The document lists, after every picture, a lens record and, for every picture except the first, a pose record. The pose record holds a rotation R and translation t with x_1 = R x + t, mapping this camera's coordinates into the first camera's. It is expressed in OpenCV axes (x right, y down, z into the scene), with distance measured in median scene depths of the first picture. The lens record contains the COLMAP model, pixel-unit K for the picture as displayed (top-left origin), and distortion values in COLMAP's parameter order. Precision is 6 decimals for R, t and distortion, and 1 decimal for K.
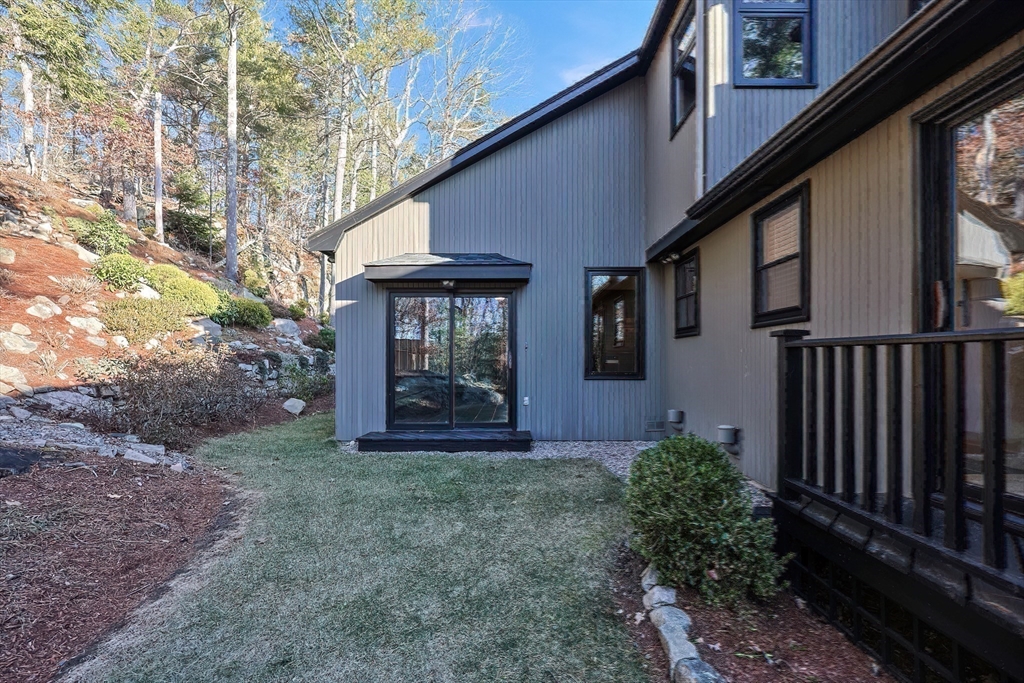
lens RADIAL K [[443.2, 0, 506.0], [0, 443.2, 355.2], [0, 0, 1]] dist [-0.002607, -0.000114]
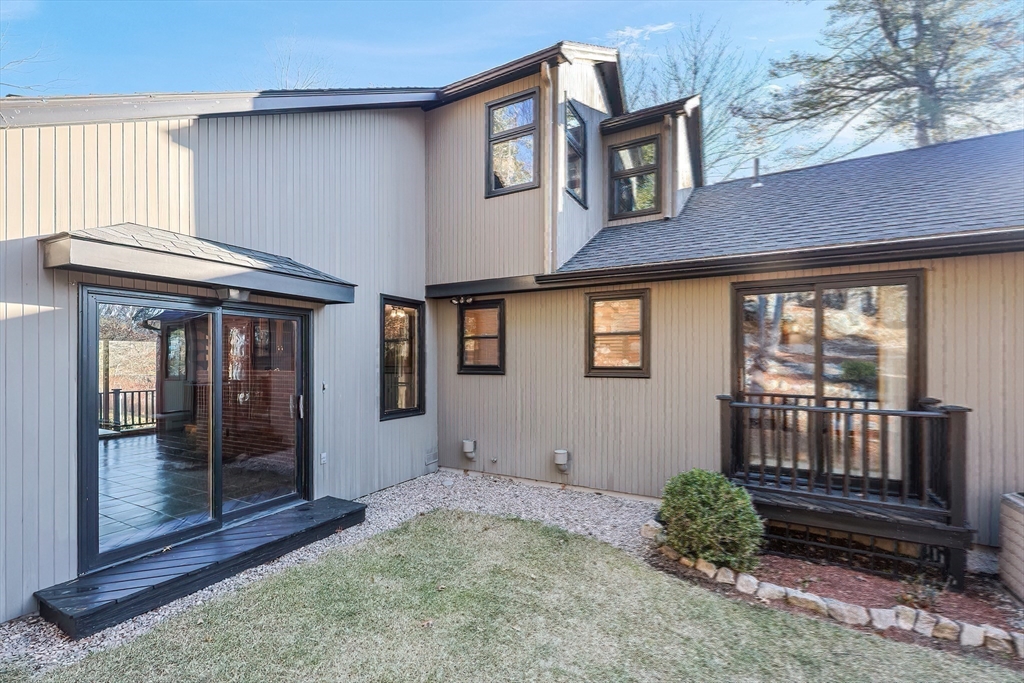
lens RADIAL K [[443.2, 0, 505.2], [0, 443.2, 361.8], [0, 0, 1]] dist [-0.002607, -0.000114]
pose [[0.469671, -0.002533, 0.882838, -0.514027], [-0.004861, 0.999973, 0.005455, -0.073830], [-0.882828, -0.006854, 0.469646, 0.389706]]
